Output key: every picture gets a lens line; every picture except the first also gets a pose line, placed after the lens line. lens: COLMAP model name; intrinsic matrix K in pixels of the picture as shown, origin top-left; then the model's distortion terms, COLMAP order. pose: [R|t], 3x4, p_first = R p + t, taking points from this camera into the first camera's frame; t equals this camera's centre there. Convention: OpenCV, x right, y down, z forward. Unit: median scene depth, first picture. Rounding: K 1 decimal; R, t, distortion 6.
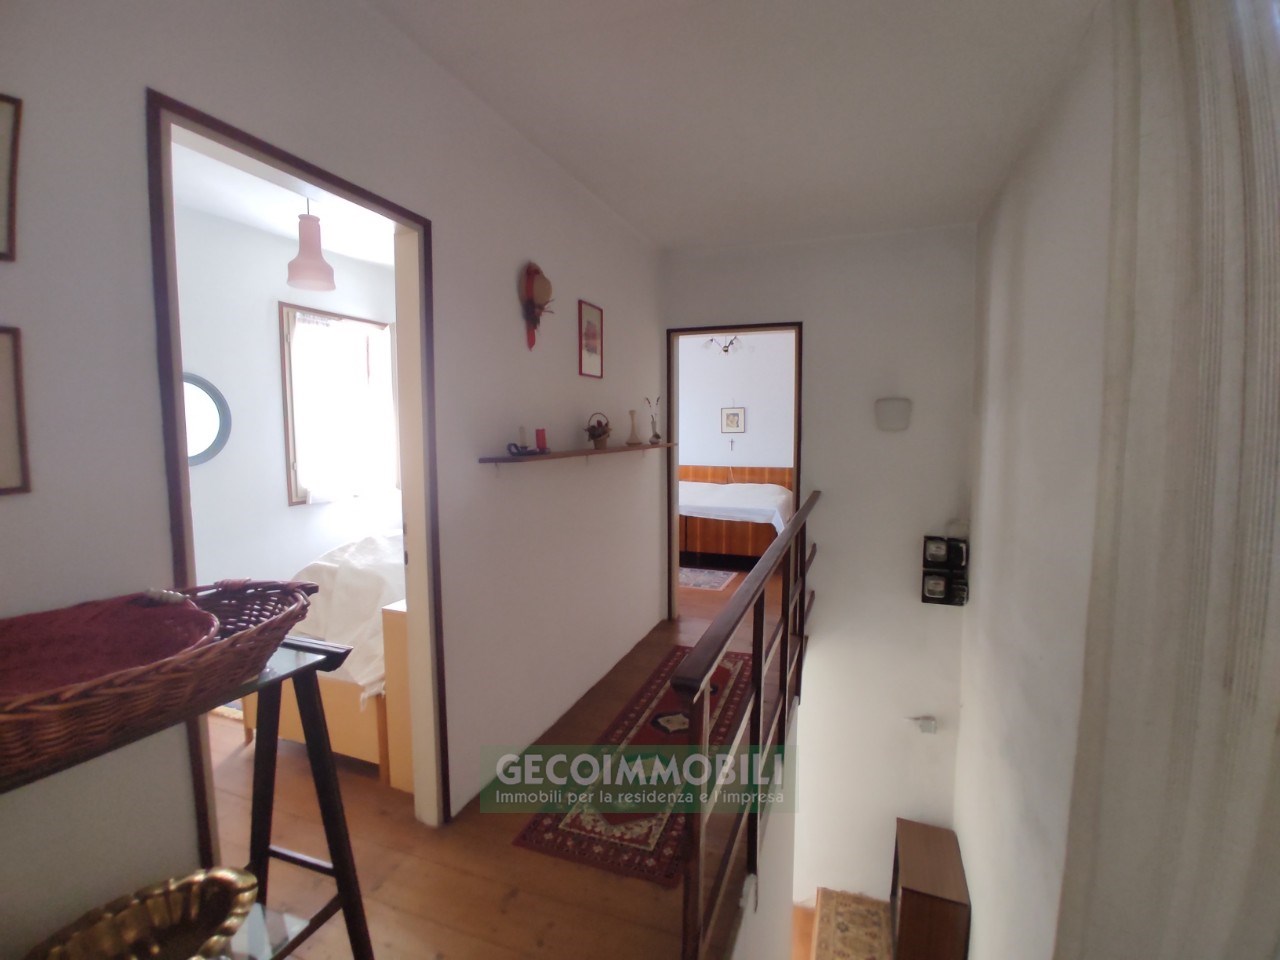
lens RADIAL K [[570.7, 0, 648.8], [0, 570.7, 477.5], [0, 0, 1]] dist [-0.031527, -0.000225]
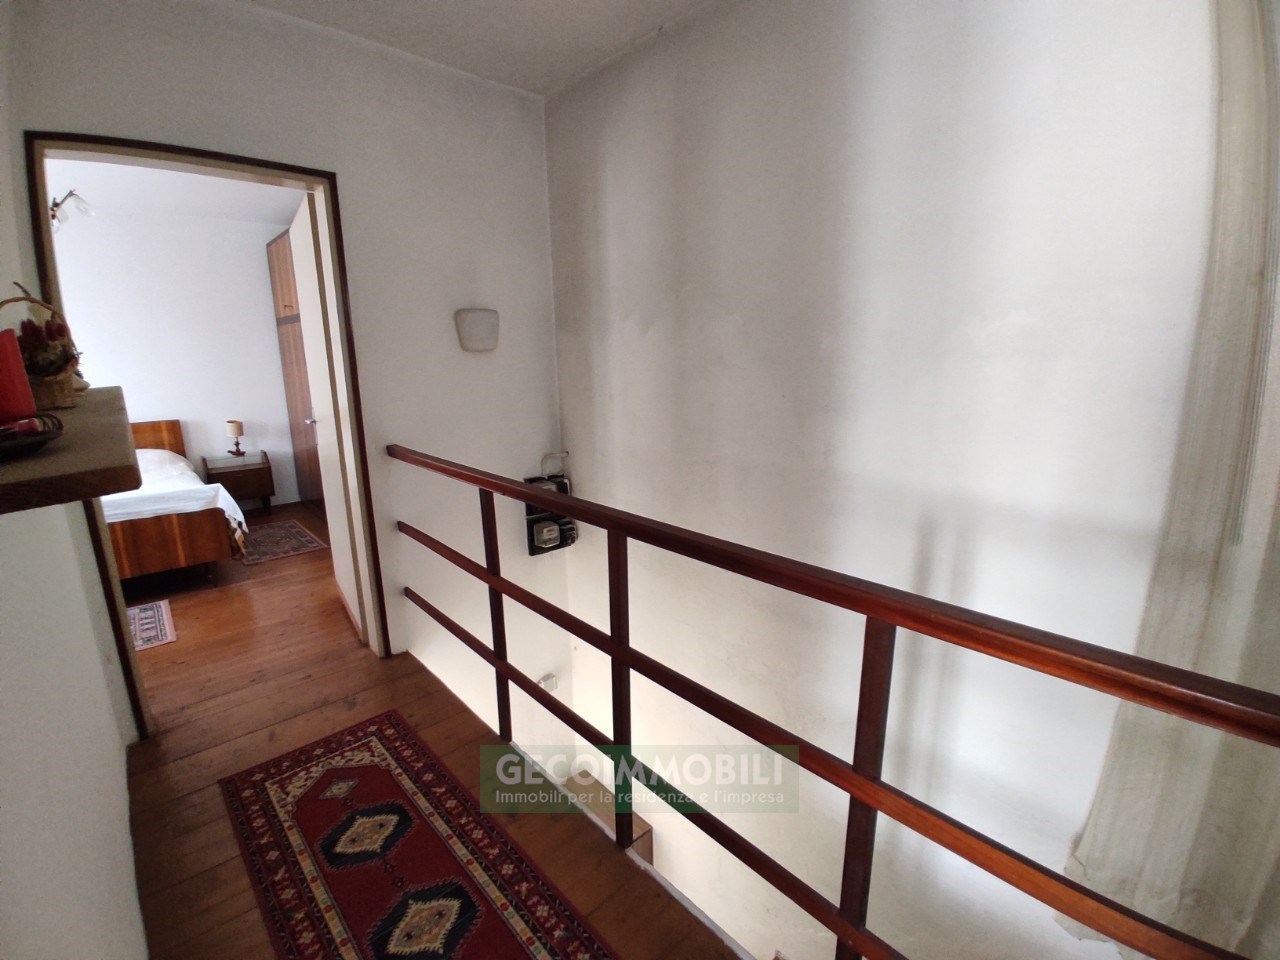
lens RADIAL K [[570.7, 0, 648.8], [0, 570.7, 477.5], [0, 0, 1]] dist [-0.031527, -0.000225]
pose [[0.443157, -0.191938, 0.875655, -0.111654], [0.087992, 0.981406, 0.170587, -0.017492], [-0.892115, 0.001454, 0.451806, 0.287231]]
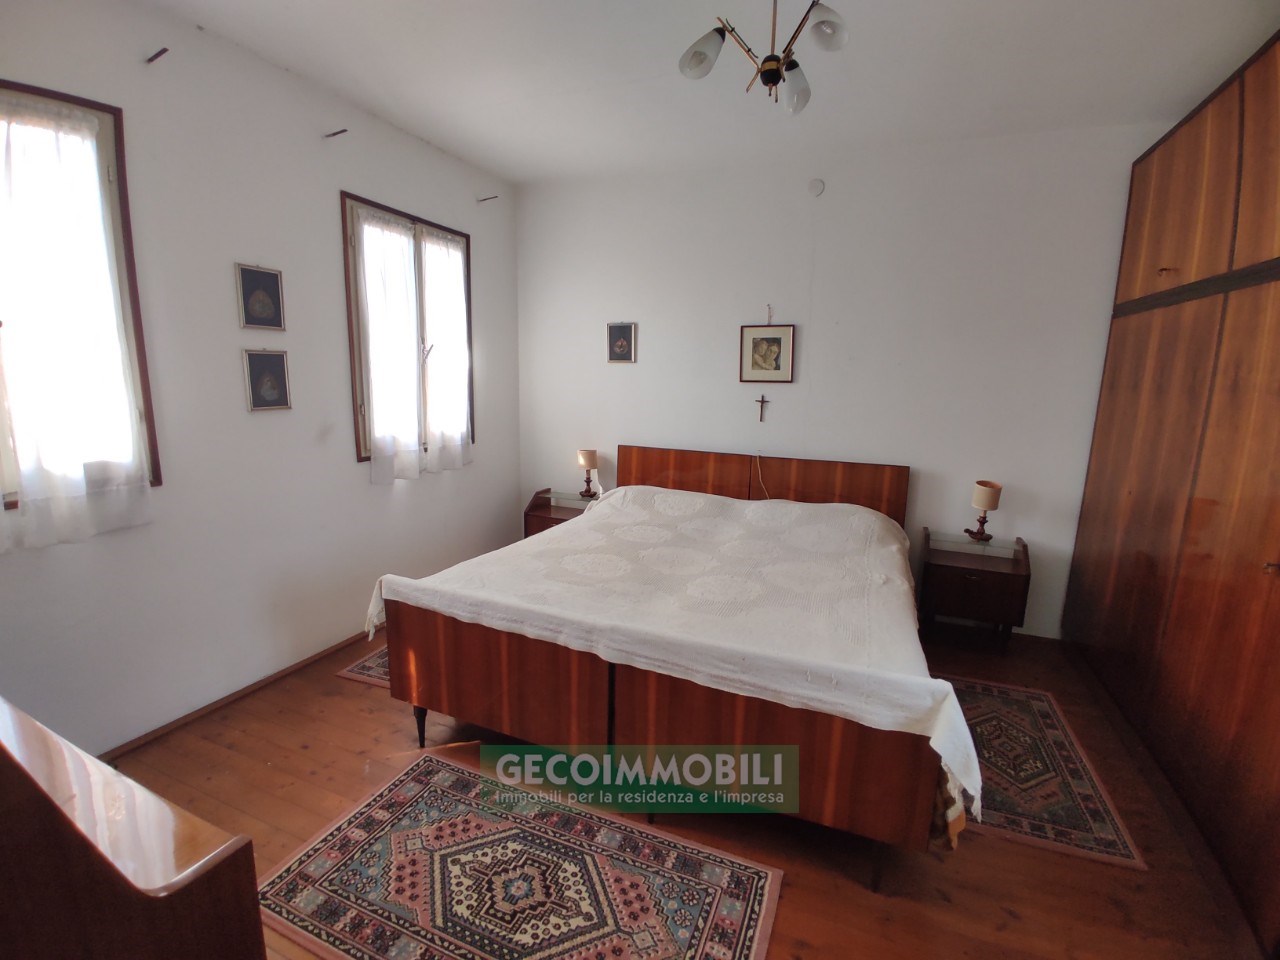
lens RADIAL K [[570.7, 0, 648.8], [0, 570.7, 477.5], [0, 0, 1]] dist [-0.031527, -0.000225]
pose [[0.999426, 0.023766, -0.024141, 0.094173], [-0.021549, 0.995863, 0.088280, -0.057244], [0.026139, -0.087709, 0.995803, 0.756829]]
